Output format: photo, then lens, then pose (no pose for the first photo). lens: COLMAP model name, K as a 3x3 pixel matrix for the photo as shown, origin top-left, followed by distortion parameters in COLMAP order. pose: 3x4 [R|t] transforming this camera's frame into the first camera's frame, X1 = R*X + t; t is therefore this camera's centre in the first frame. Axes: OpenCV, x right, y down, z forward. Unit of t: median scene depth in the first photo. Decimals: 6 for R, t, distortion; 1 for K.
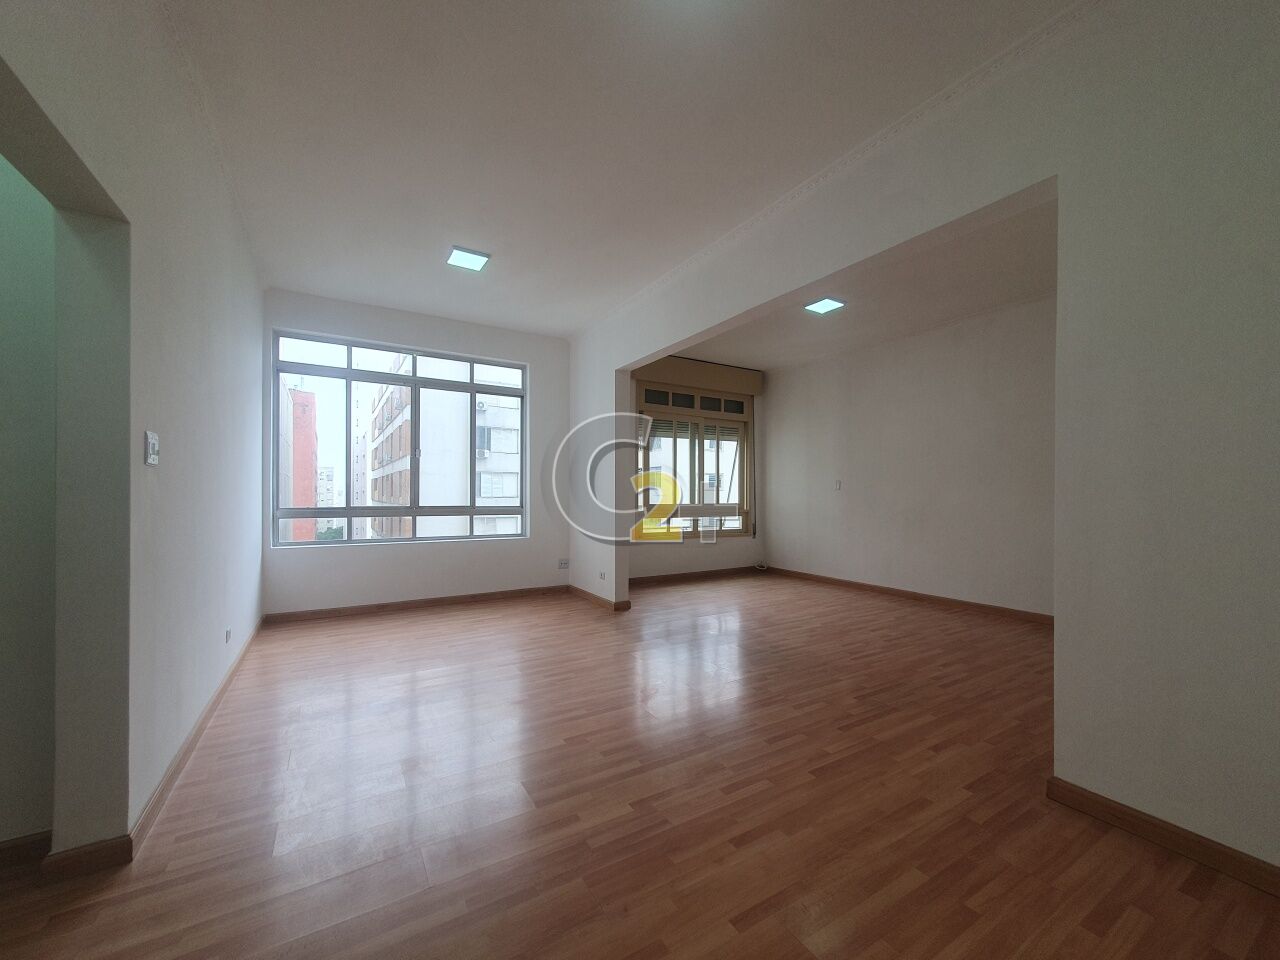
lens RADIAL K [[505.7, 0, 641.5], [0, 505.7, 492.1], [0, 0, 1]] dist [0.007576, -0.000270]
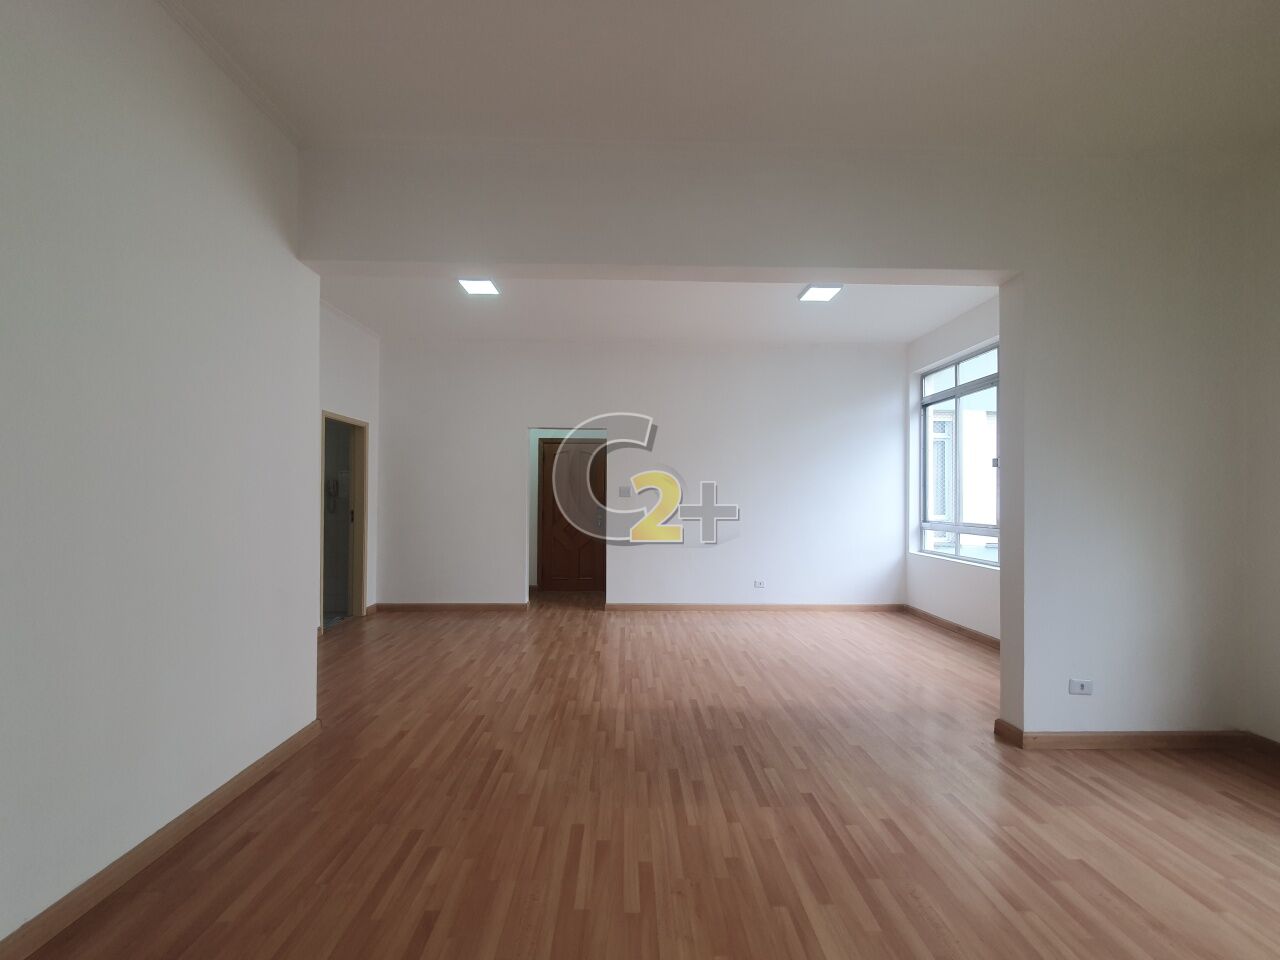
lens RADIAL K [[505.7, 0, 639.7], [0, 505.7, 488.8], [0, 0, 1]] dist [0.007576, -0.000270]
pose [[-0.495591, -0.023640, -0.868234, 0.476774], [-0.007118, 0.999707, -0.023156, -0.007904], [0.868527, -0.005296, -0.495614, 0.734368]]
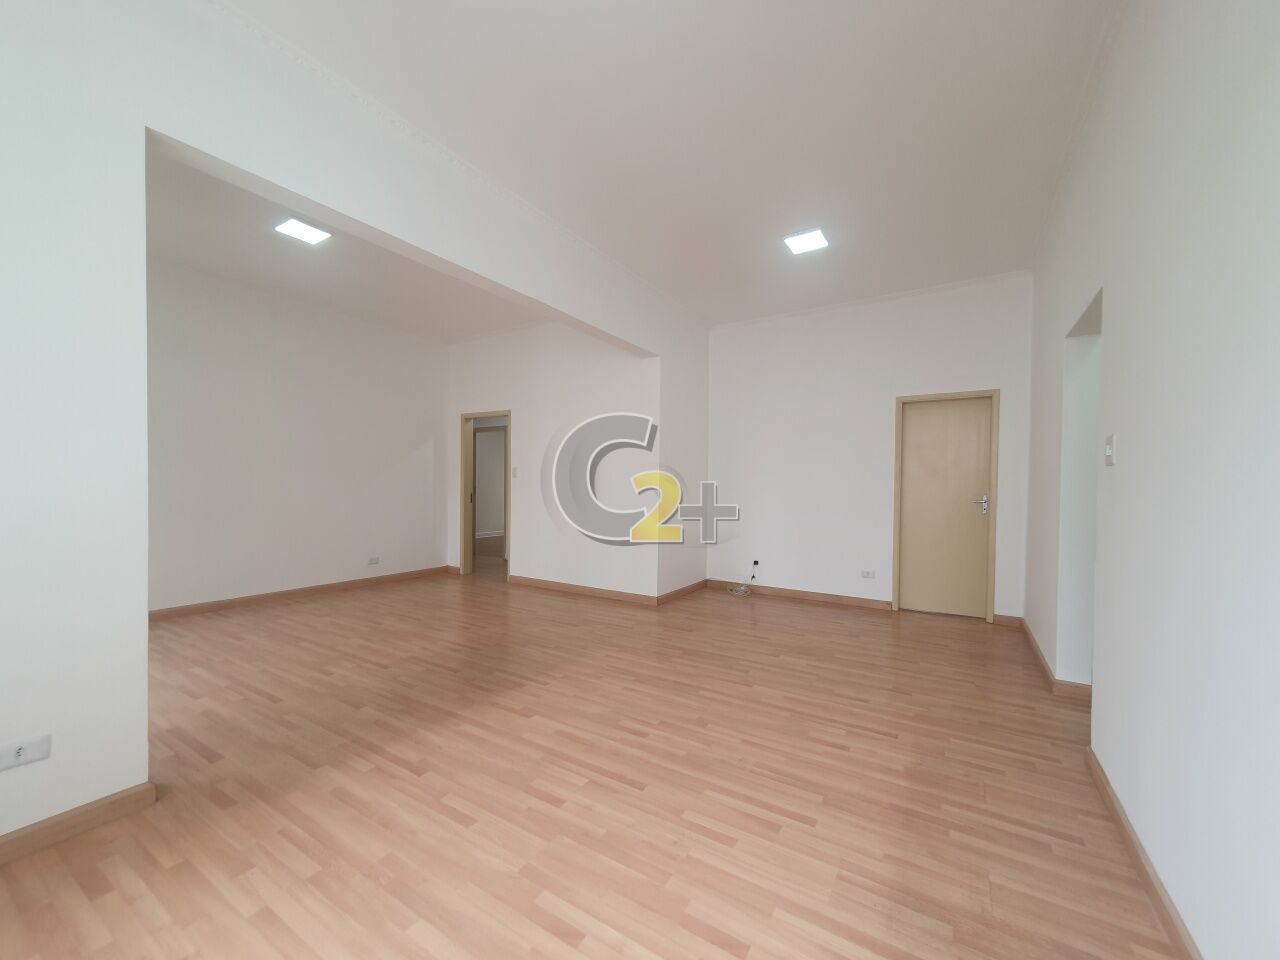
lens RADIAL K [[505.7, 0, 640.8], [0, 505.7, 532.5], [0, 0, 1]] dist [0.007576, -0.000270]
pose [[-0.451630, -0.093261, 0.887318, -0.403851], [-0.013658, 0.995128, 0.097641, 0.000999], [-0.892101, 0.031979, -0.450704, 0.662766]]
